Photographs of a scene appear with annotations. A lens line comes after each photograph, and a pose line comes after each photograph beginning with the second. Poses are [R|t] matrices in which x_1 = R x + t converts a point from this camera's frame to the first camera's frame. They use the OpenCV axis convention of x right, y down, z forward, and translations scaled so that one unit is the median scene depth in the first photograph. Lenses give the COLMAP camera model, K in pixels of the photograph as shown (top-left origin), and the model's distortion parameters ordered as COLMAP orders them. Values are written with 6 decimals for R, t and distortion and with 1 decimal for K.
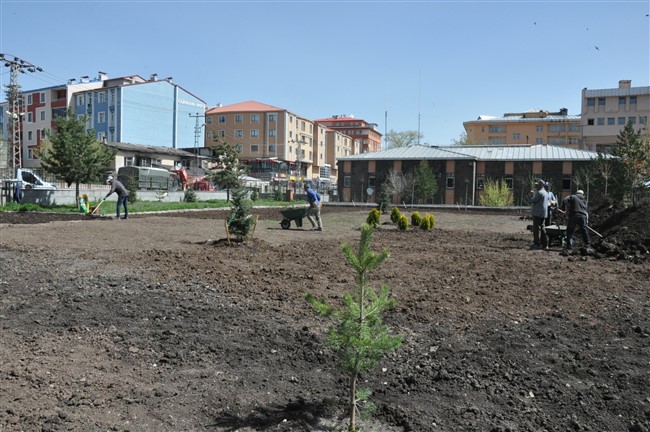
lens RADIAL K [[531.3, 0, 325.0], [0, 531.3, 216.0], [0, 0, 1]] dist [-0.135817, 0.140822]
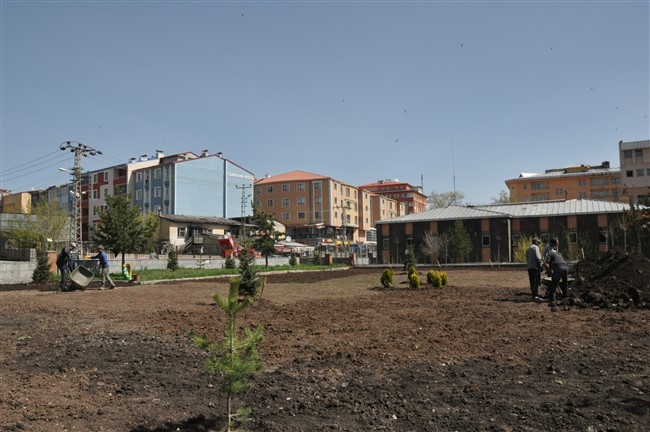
lens RADIAL K [[519.4, 0, 325.0], [0, 519.4, 216.0], [0, 0, 1]] dist [-0.135780, 0.119744]
pose [[0.994342, -0.042434, -0.097380, 0.017860], [0.030293, 0.991952, -0.122934, 0.001137], [0.101813, 0.119288, 0.987626, -0.011484]]
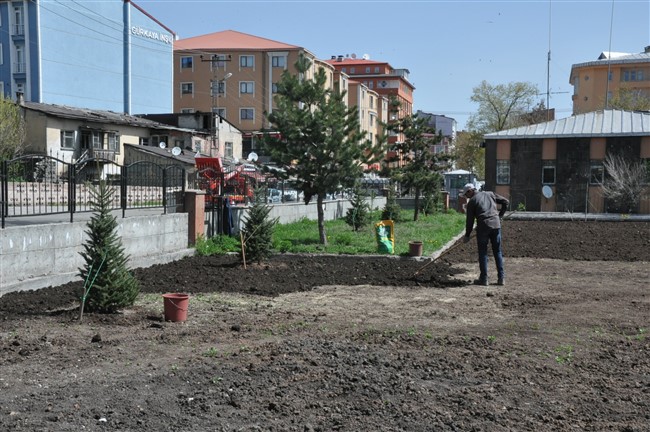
lens RADIAL K [[893.4, 0, 325.0], [0, 893.4, 216.0], [0, 0, 1]] dist [0.202984, 0.011305]
pose [[0.997456, -0.011607, 0.070340, -0.163316], [0.012189, 0.999895, -0.007852, -0.010844], [-0.070242, 0.008689, 0.997492, 0.019685]]
